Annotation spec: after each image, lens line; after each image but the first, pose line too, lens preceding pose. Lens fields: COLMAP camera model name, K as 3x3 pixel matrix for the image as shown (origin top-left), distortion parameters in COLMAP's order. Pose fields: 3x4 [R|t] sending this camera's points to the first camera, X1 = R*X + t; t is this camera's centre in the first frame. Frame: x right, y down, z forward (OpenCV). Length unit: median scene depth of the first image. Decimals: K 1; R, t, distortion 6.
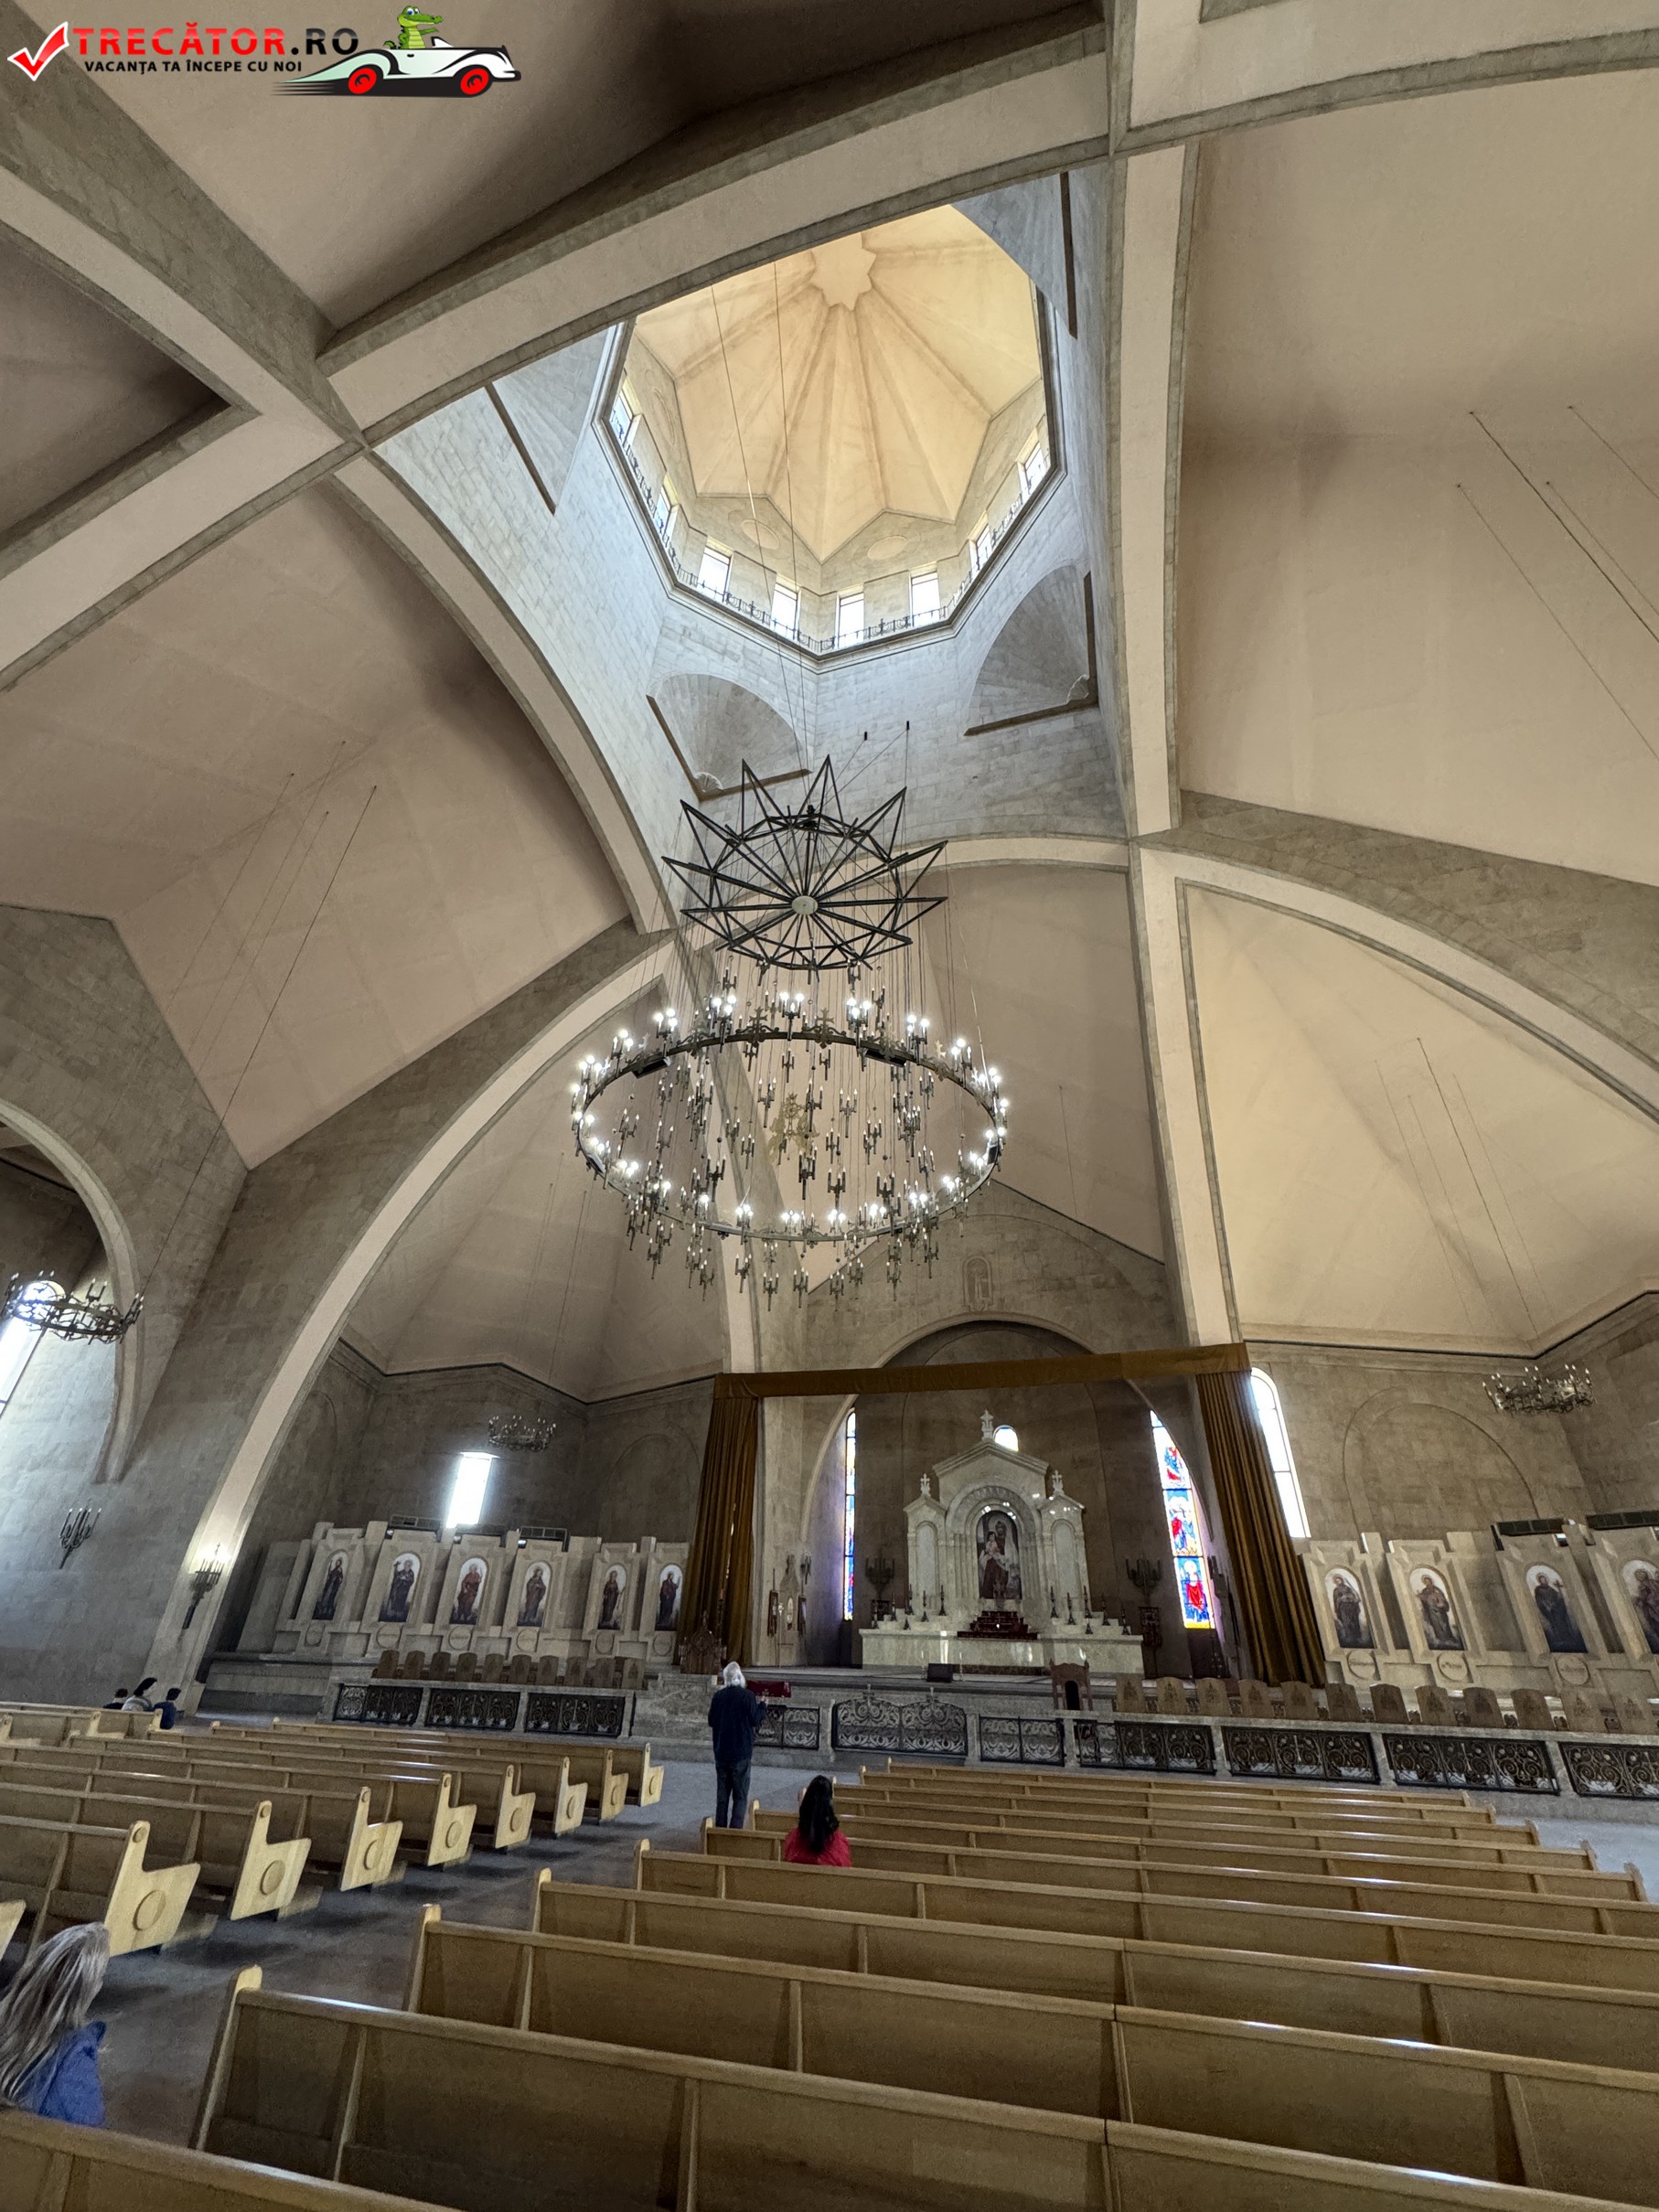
lens RADIAL K [[889.9, 0, 835.5], [0, 889.9, 1103.8], [0, 0, 1]] dist [0.008631, -0.000266]
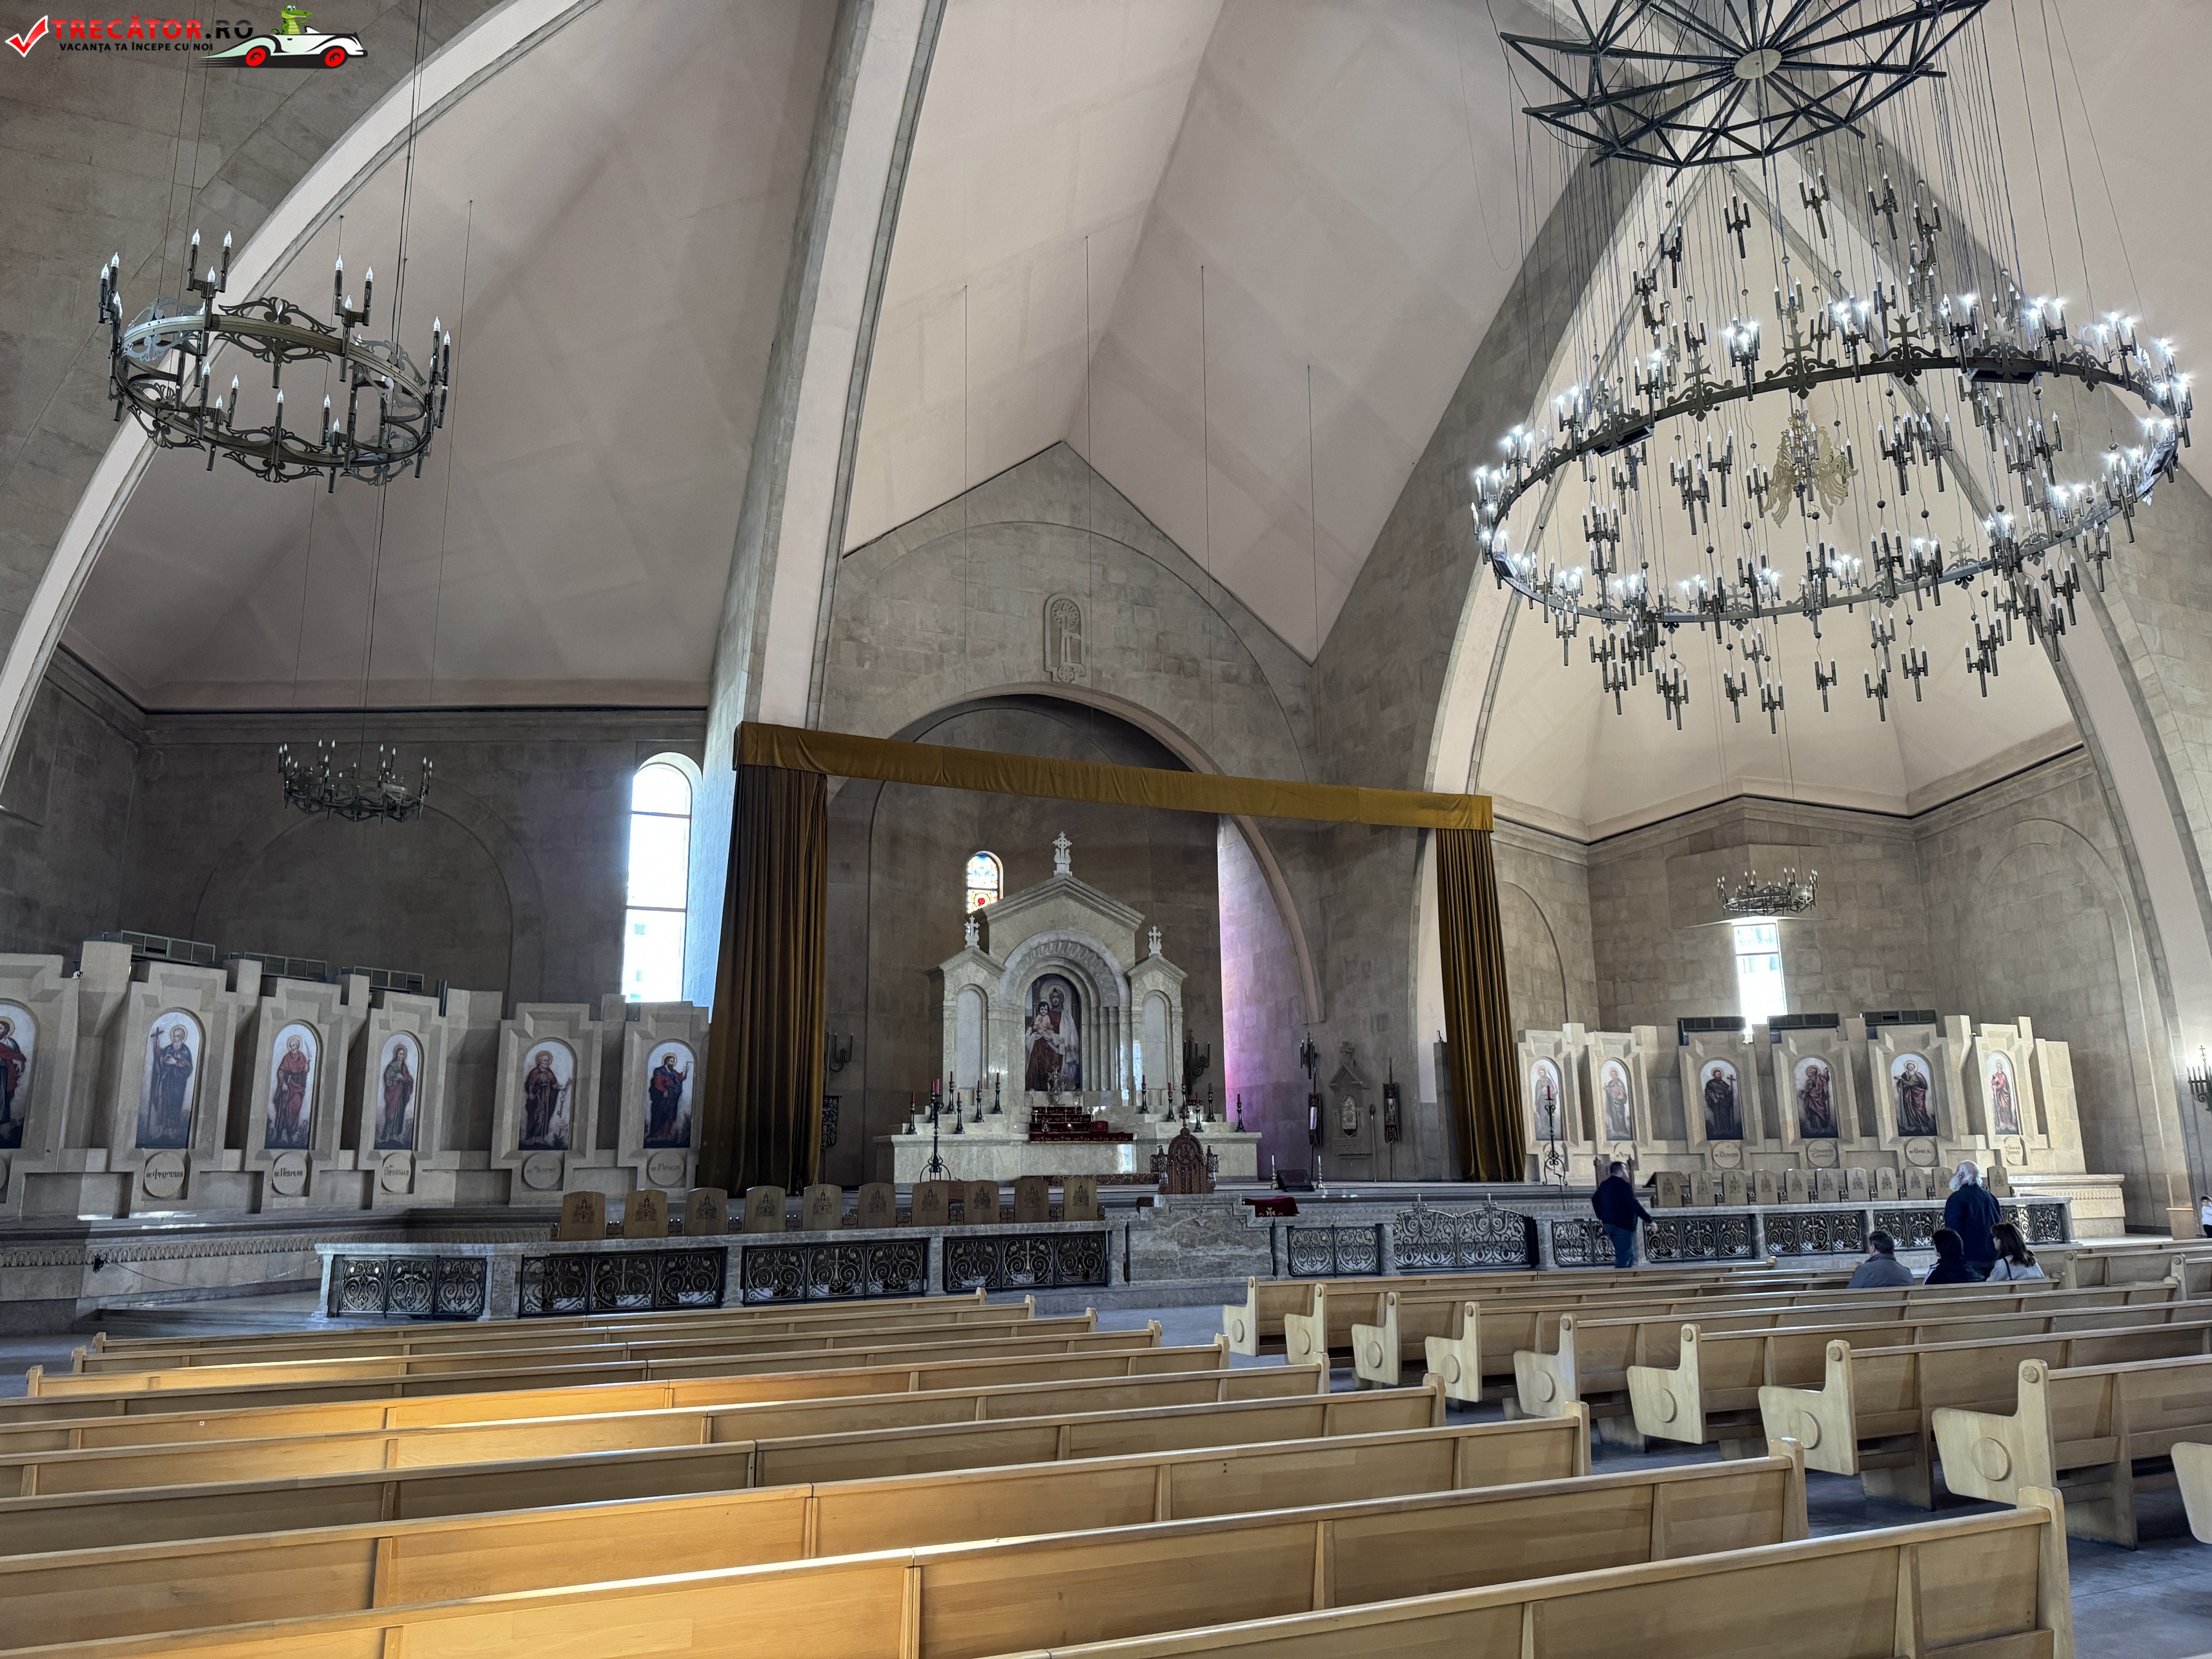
lens RADIAL K [[1552.0, 0, 1113.0], [0, 1552.0, 821.9], [0, 0, 1]] dist [0.120119, -0.162345]
pose [[0.753003, 0.106267, 0.649380, -0.616359], [-0.318158, 0.922647, 0.217942, 0.090482], [-0.575988, -0.370716, 0.728565, 0.182503]]
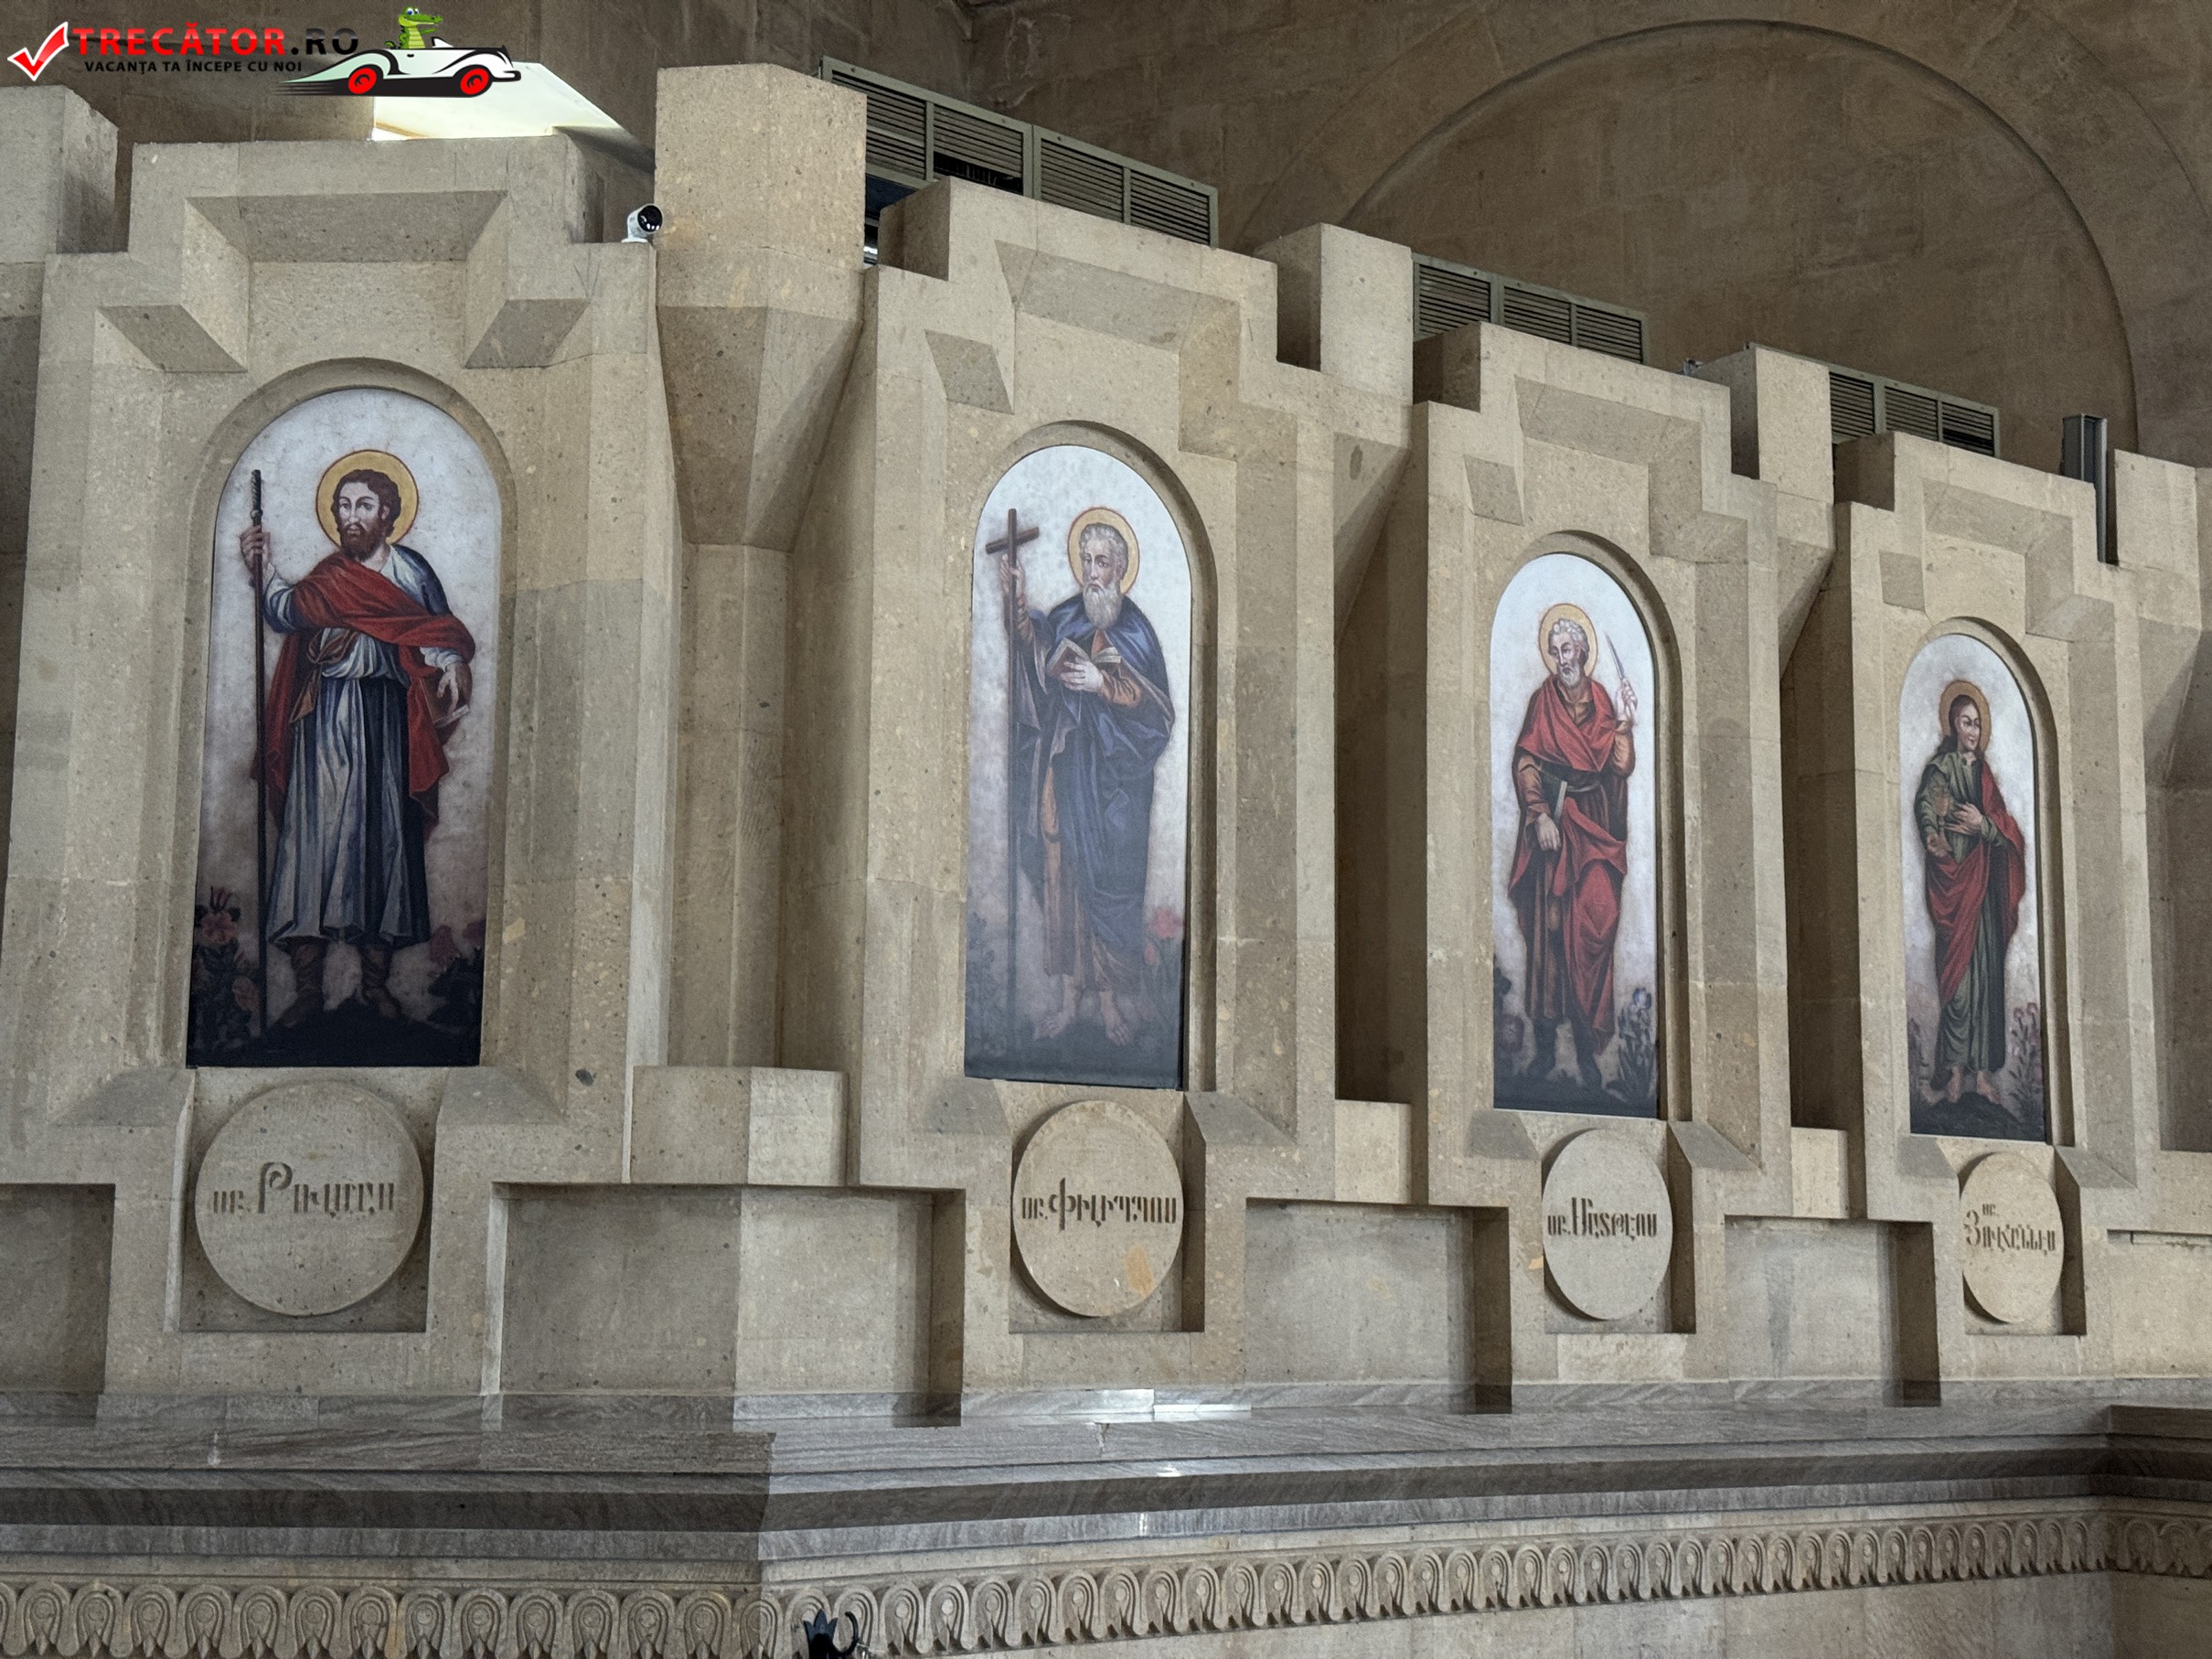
lens RADIAL K [[3135.6, 0, 1128.0], [0, 3135.6, 830.4], [0, 0, 1]] dist [0.146474, -0.157203]
pose [[0.984624, 0.009042, 0.174454, -0.503047], [-0.078972, 0.913825, 0.398356, 0.387974], [-0.155819, -0.406008, 0.900488, 0.653709]]
